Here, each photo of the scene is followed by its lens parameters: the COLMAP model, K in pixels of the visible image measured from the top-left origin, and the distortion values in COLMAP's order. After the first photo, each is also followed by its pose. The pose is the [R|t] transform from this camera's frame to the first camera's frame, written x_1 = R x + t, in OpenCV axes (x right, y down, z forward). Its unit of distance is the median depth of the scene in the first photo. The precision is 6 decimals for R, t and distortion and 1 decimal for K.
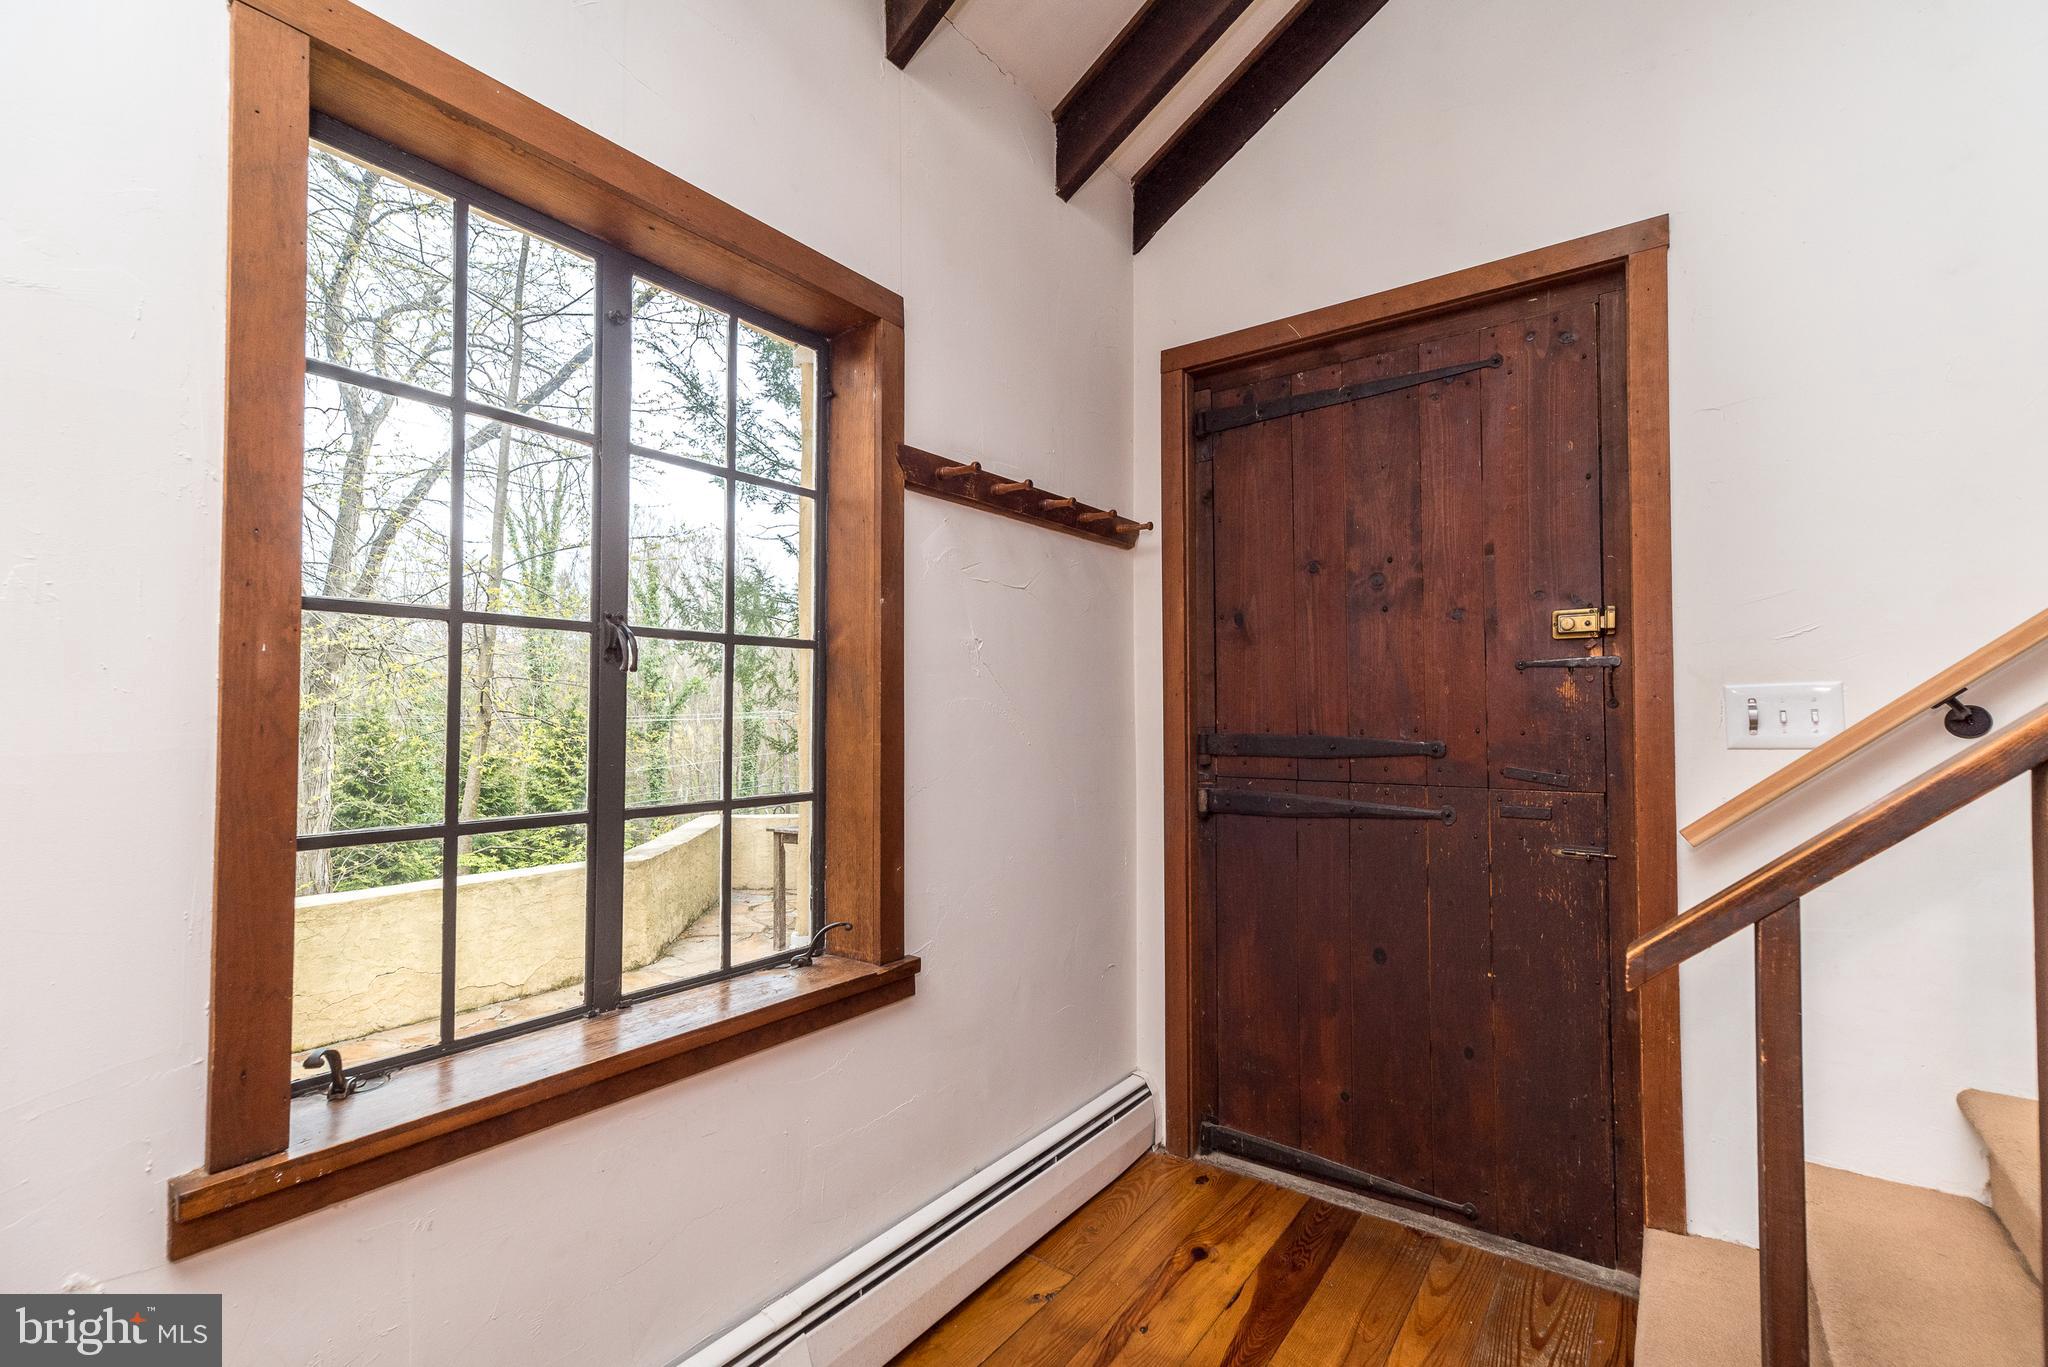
lens RADIAL K [[898.9, 0, 1022.1], [0, 898.9, 688.7], [0, 0, 1]] dist [0.008015, -0.000278]
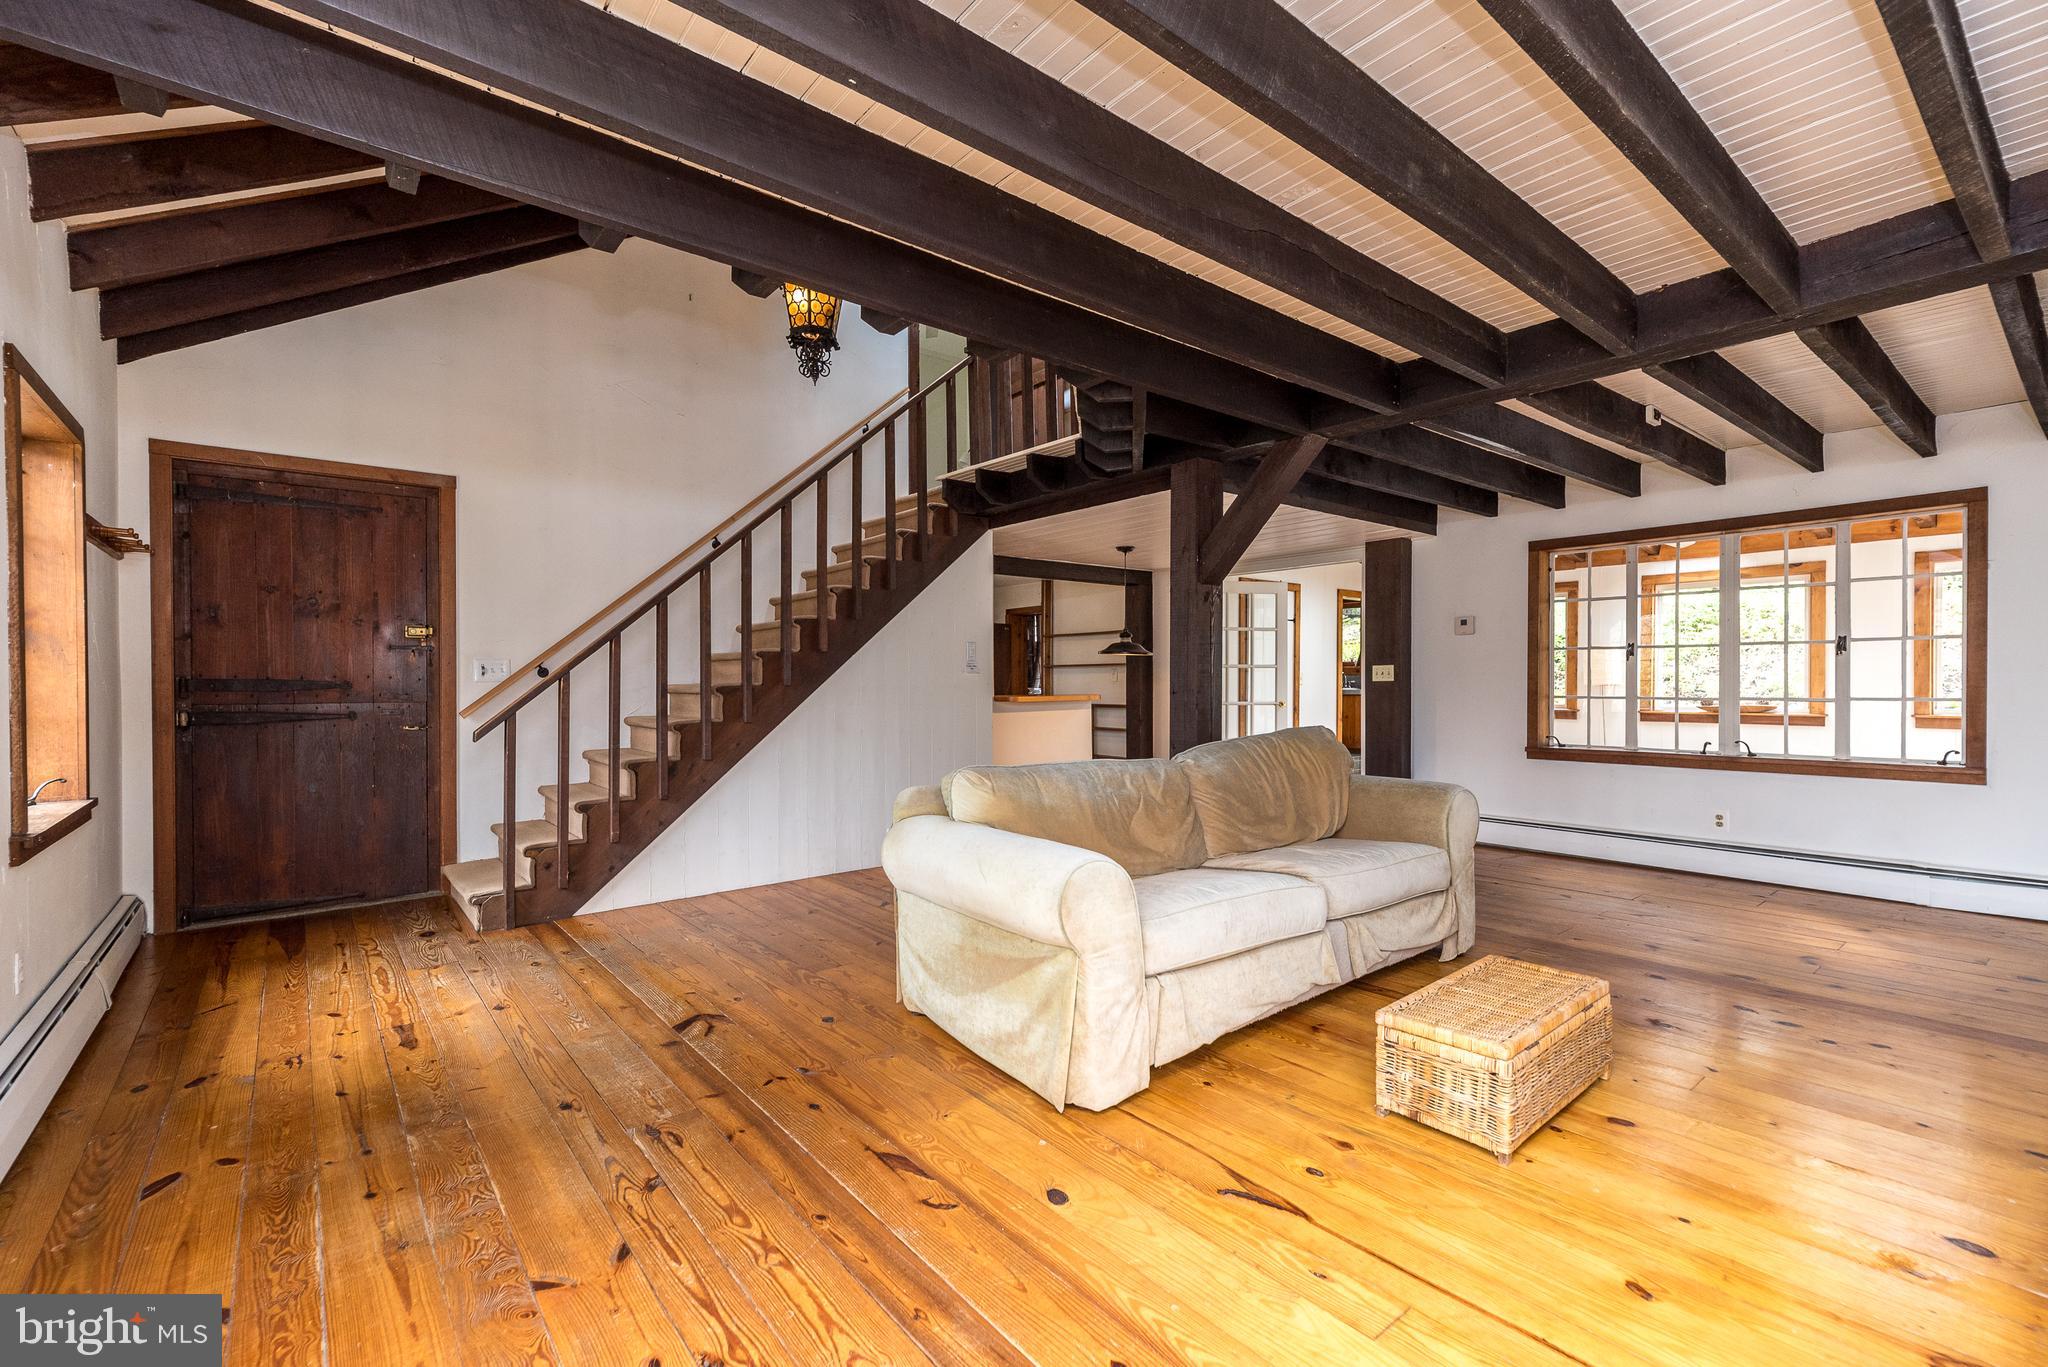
lens RADIAL K [[894.2, 0, 1025.8], [0, 894.2, 687.6], [0, 0, 1]] dist [0.008450, -0.000036]
pose [[0.242716, -0.007390, 0.970069, -1.182077], [-0.028283, 0.999492, 0.014691, -0.002967], [-0.969685, -0.031002, 0.242384, -1.042753]]
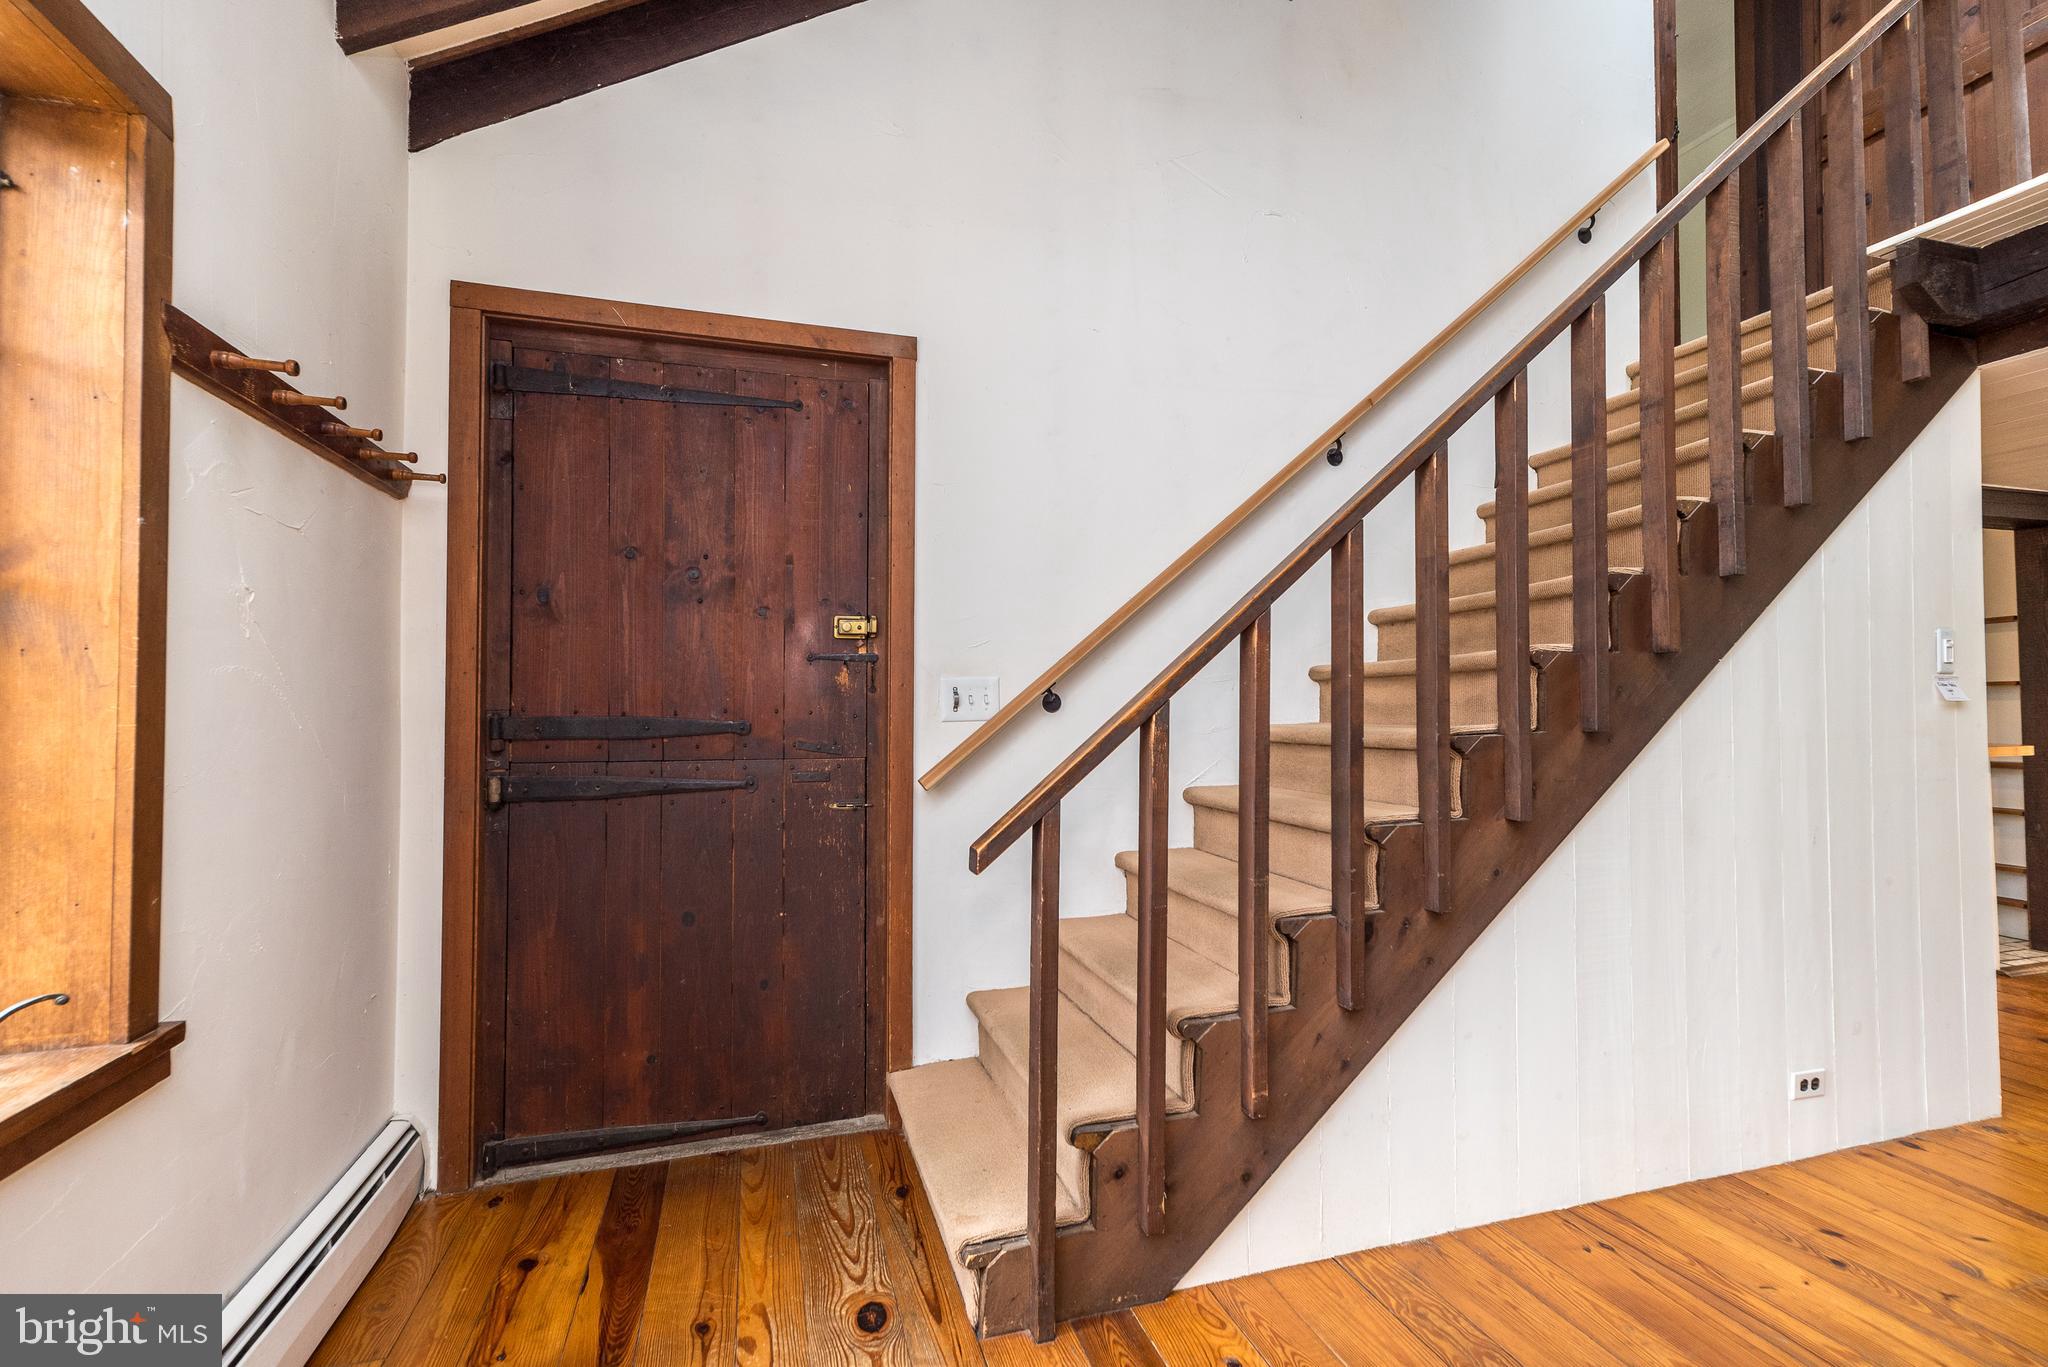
lens RADIAL K [[918.5, 0, 1025.1], [0, 918.5, 687.4], [0, 0, 1]] dist [0.010254, -0.000553]
pose [[0.597508, 0.020875, 0.801591, -0.261102], [-0.023867, 0.999681, -0.008243, 0.017077], [-0.801507, -0.014206, 0.597816, 0.012363]]
